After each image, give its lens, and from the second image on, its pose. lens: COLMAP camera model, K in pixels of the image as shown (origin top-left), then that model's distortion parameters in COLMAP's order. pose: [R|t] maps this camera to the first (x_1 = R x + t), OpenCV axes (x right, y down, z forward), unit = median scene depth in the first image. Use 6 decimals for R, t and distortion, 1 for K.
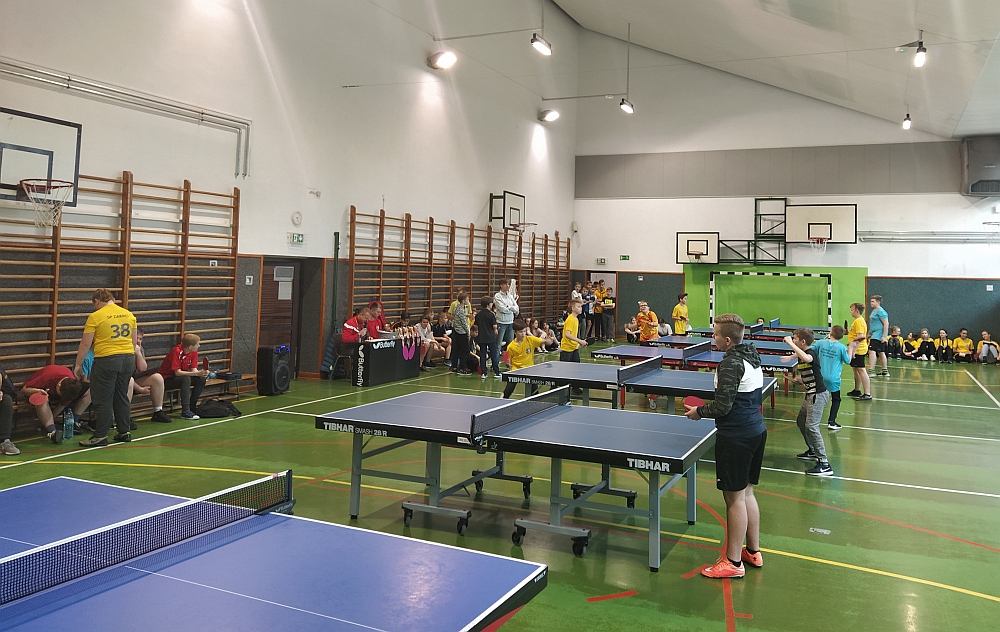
lens RADIAL K [[813.6, 0, 500.0], [0, 813.6, 316.0], [0, 0, 1]] dist [-0.000218, -0.000184]
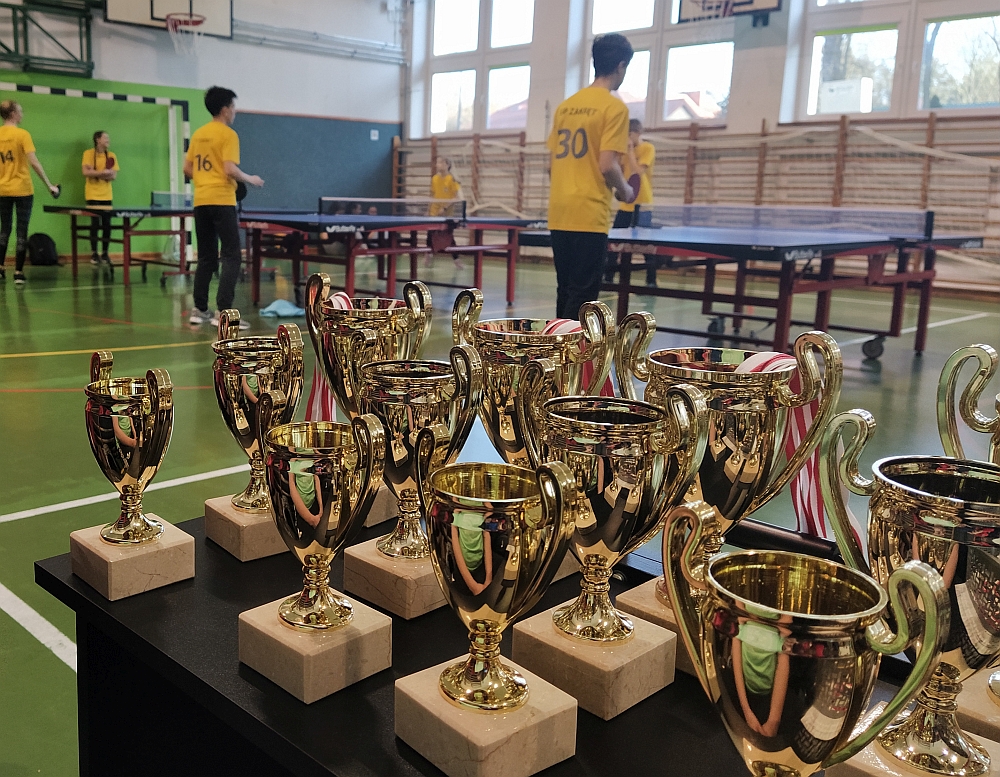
lens RADIAL K [[966.4, 0, 500.0], [0, 966.4, 388.5], [0, 0, 1]] dist [0.000287, 0.001414]
pose [[0.327105, -0.213601, 0.920531, -0.112171], [0.041320, 0.976420, 0.211886, 0.003418], [-0.944084, -0.031273, 0.328218, 0.615590]]
